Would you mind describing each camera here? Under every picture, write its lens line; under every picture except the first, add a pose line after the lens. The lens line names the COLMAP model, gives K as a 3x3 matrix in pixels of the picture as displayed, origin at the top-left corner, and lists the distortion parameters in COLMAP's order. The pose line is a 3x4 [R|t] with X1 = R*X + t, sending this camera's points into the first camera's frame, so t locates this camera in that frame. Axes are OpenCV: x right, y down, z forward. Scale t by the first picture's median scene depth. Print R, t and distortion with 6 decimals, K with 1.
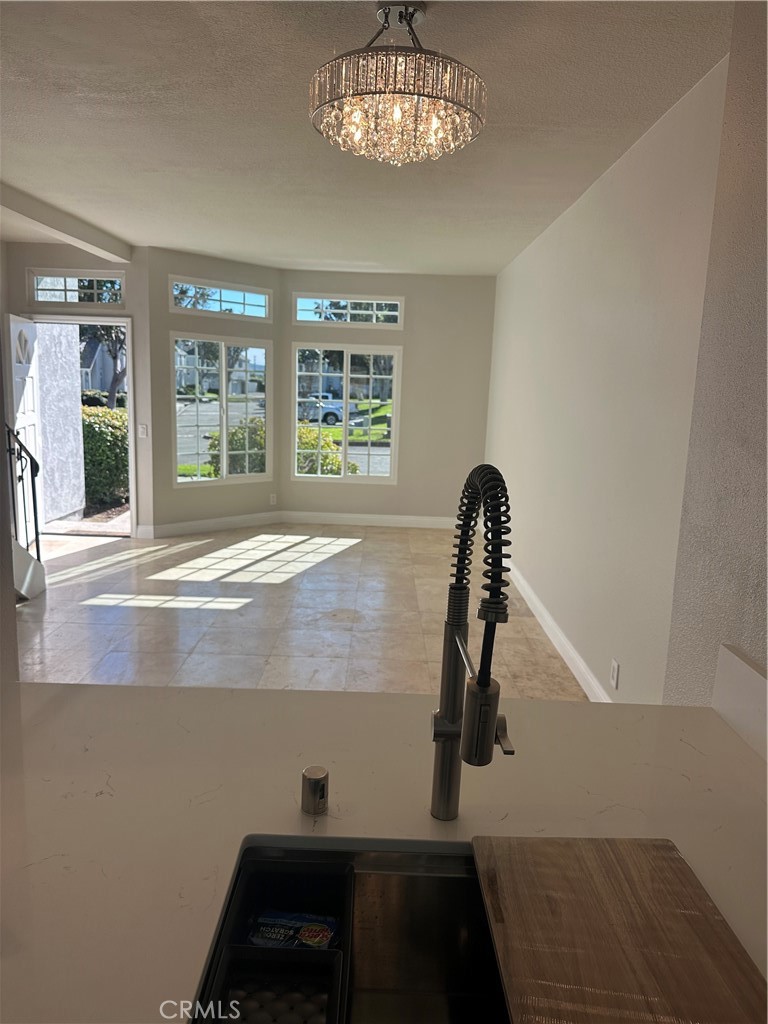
lens RADIAL K [[711.0, 0, 380.8], [0, 711.0, 511.3], [0, 0, 1]] dist [0.143370, -0.216730]
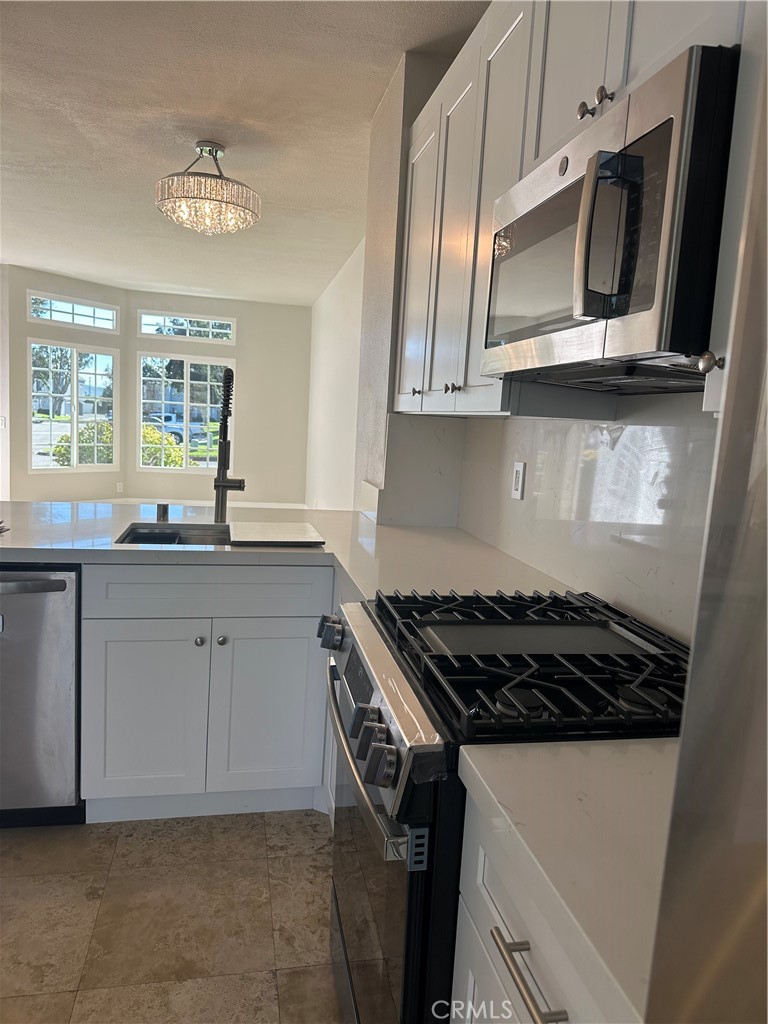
lens RADIAL K [[720.4, 0, 388.1], [0, 720.4, 514.9], [0, 0, 1]] dist [0.046350, -0.048283]
pose [[0.976653, -0.008514, 0.214653, 0.019674], [0.016075, 0.999309, -0.033506, 0.079582], [-0.214220, 0.036174, 0.976115, -0.238427]]
